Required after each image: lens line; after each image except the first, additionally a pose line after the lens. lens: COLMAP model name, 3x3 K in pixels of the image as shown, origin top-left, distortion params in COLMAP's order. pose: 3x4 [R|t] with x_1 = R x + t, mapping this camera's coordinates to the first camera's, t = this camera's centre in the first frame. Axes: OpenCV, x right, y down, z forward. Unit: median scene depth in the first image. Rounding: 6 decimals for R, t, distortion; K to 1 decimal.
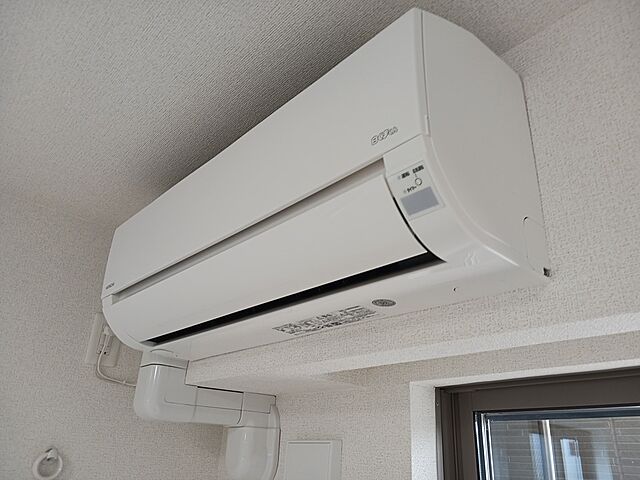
lens RADIAL K [[500.1, 0, 320.0], [0, 500.1, 235.3], [0, 0, 1]] dist [0.008266, 0.004811]
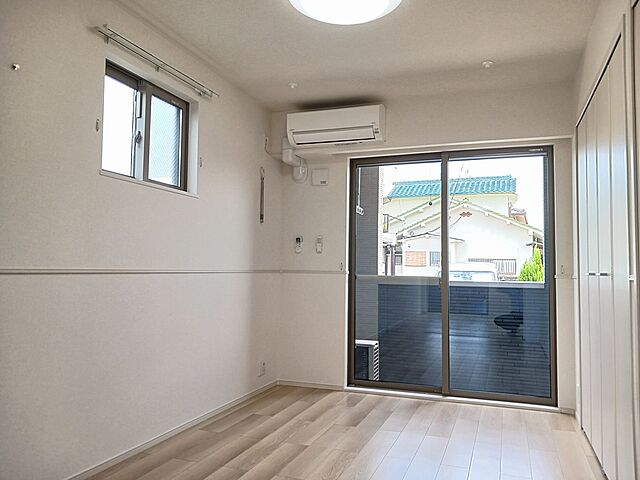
lens RADIAL K [[500.1, 0, 320.0], [0, 500.1, 235.3], [0, 0, 1]] dist [0.008266, 0.004811]
pose [[0.885395, 0.002458, 0.464834, -2.203358], [-0.174955, 0.928215, 0.328340, -0.511811], [-0.430659, -0.372036, 0.822267, -2.986662]]
